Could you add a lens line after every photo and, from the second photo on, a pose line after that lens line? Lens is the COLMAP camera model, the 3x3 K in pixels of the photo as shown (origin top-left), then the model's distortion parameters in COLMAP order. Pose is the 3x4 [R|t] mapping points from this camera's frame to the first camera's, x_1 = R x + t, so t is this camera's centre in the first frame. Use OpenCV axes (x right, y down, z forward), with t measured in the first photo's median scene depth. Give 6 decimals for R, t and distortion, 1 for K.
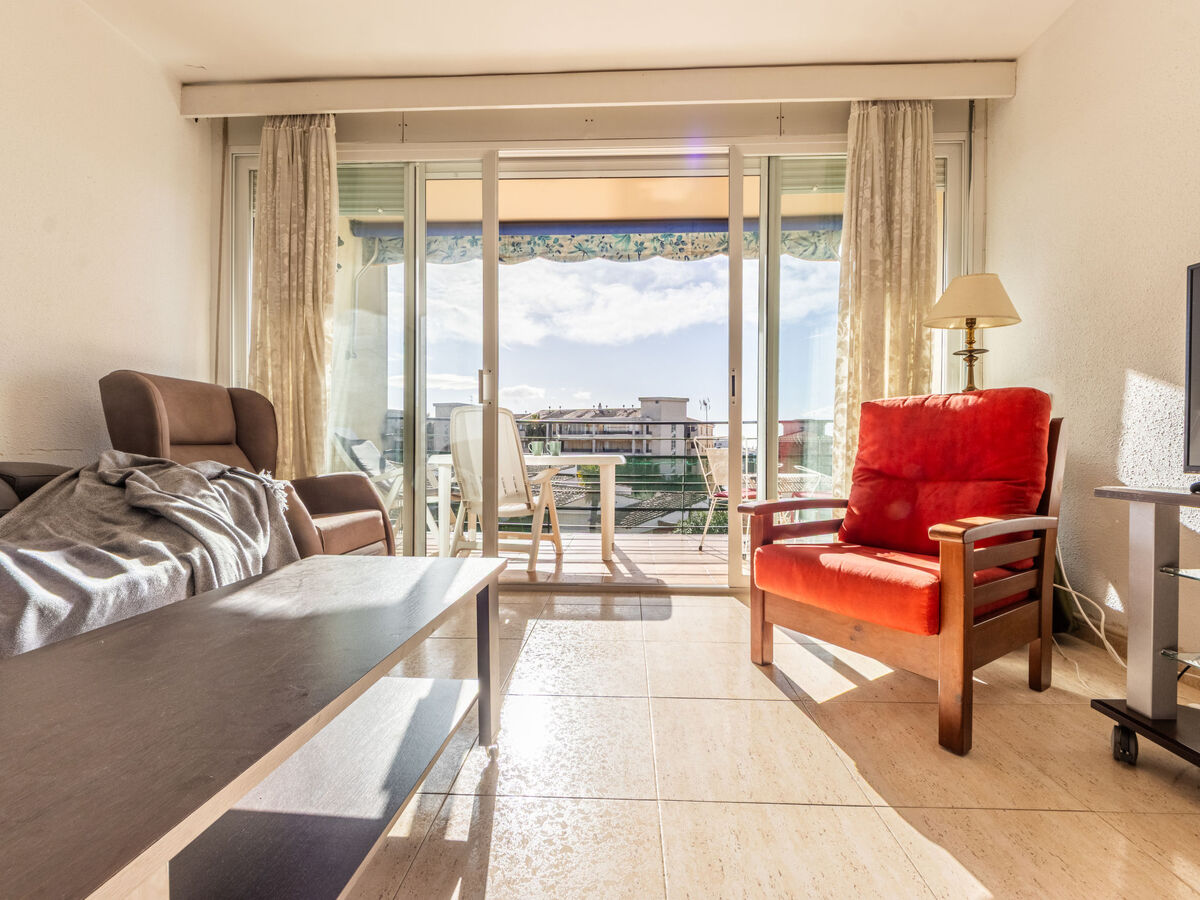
lens RADIAL K [[516.3, 0, 605.2], [0, 516.3, 455.6], [0, 0, 1]] dist [-0.002101, -0.005243]
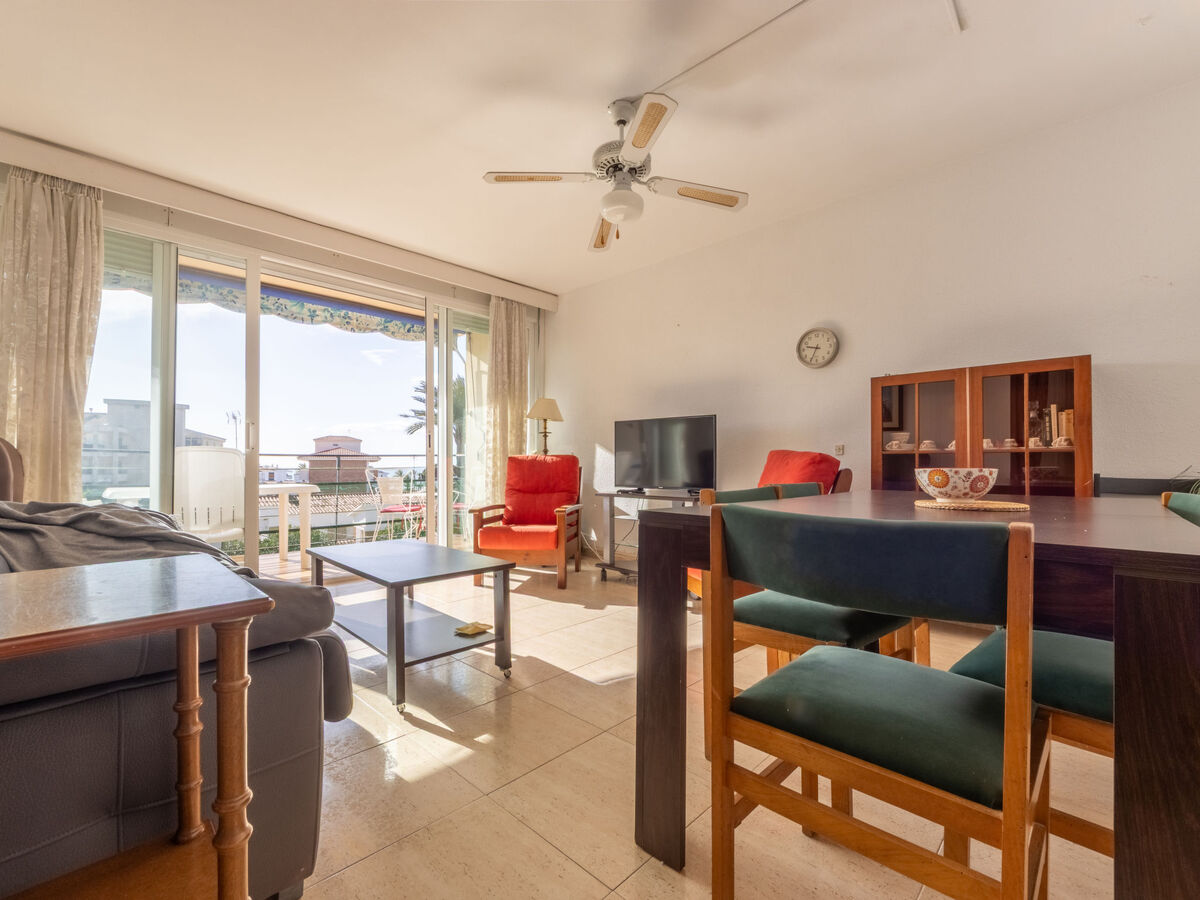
lens RADIAL K [[516.3, 0, 605.2], [0, 516.3, 455.6], [0, 0, 1]] dist [-0.002101, -0.005243]
pose [[0.665468, 0.008167, 0.746381, -0.749314], [0.017412, 0.999498, -0.026461, -0.044548], [-0.746223, 0.030605, 0.664992, -0.632141]]
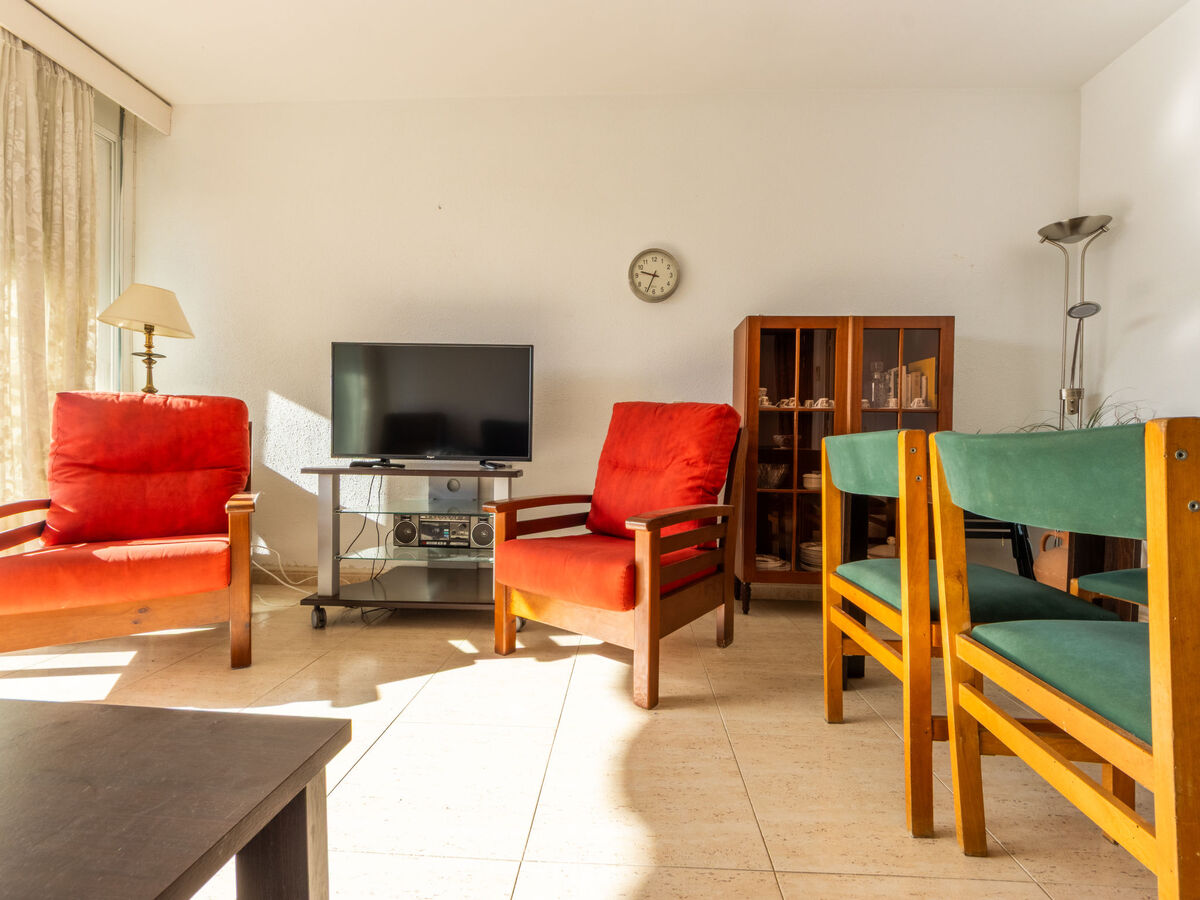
lens RADIAL K [[516.3, 0, 605.2], [0, 516.3, 455.6], [0, 0, 1]] dist [-0.002101, -0.005243]
pose [[0.009207, -0.020174, 0.999754, -0.387919], [0.006231, 0.999778, 0.020117, -0.002281], [-0.999938, 0.006044, 0.009331, 0.016035]]
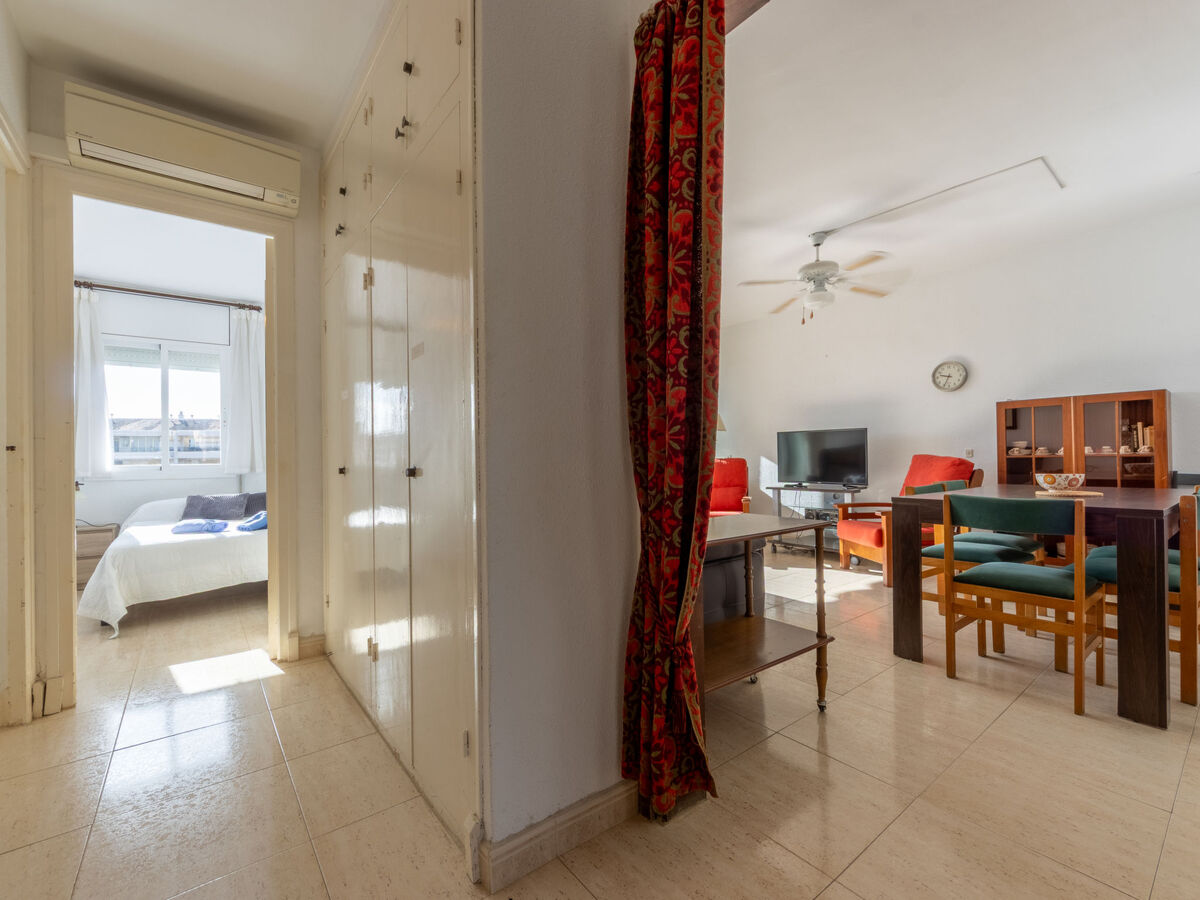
lens RADIAL K [[516.3, 0, 605.2], [0, 516.3, 455.6], [0, 0, 1]] dist [-0.002101, -0.005243]
pose [[0.764641, -0.015546, 0.644269, -1.540888], [0.033136, 0.999335, -0.015214, -0.096657], [-0.643604, 0.032982, 0.764647, -0.762814]]
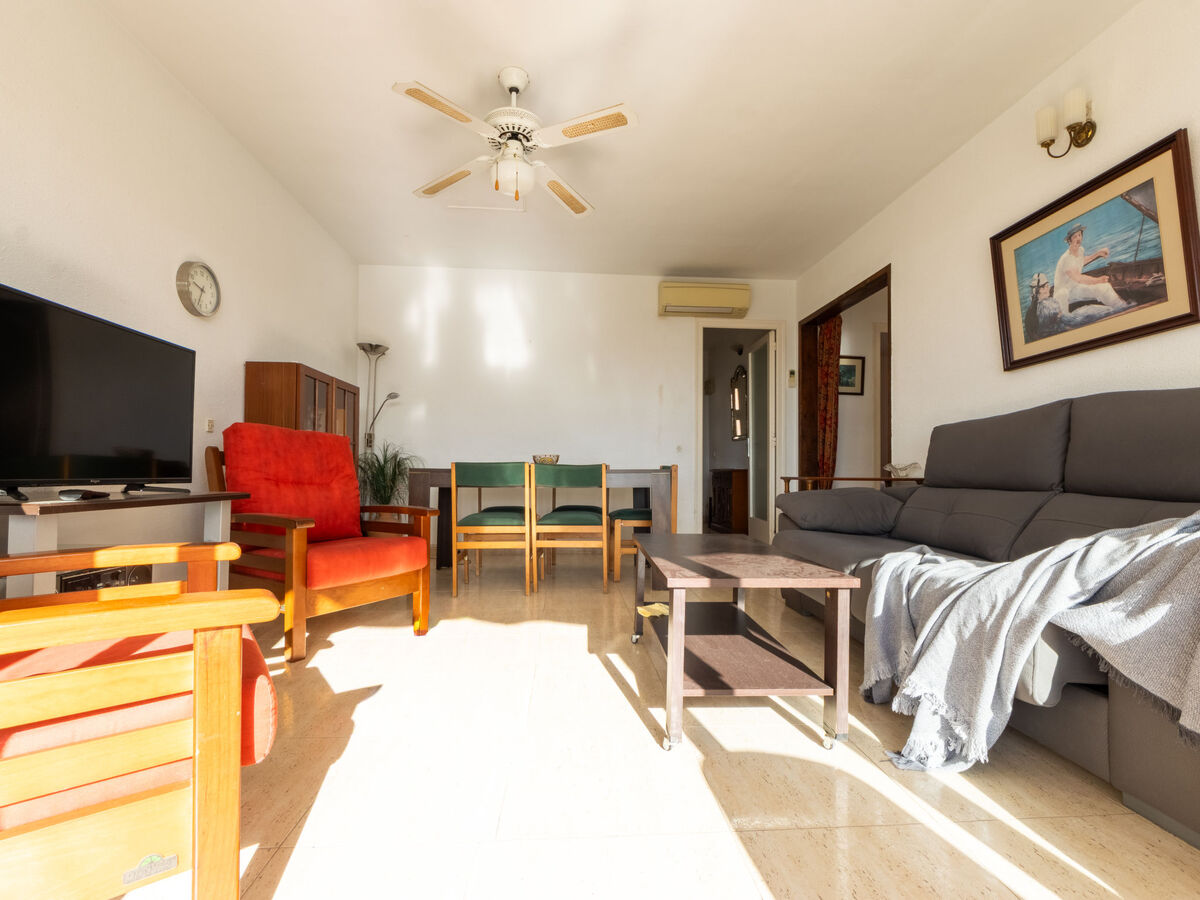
lens RADIAL K [[516.3, 0, 605.2], [0, 516.3, 455.6], [0, 0, 1]] dist [-0.002101, -0.005243]
pose [[-0.992341, -0.026504, -0.120651, 0.034375], [-0.025097, 0.999598, -0.013170, -0.024913], [0.120952, -0.010041, -0.992608, 1.178972]]
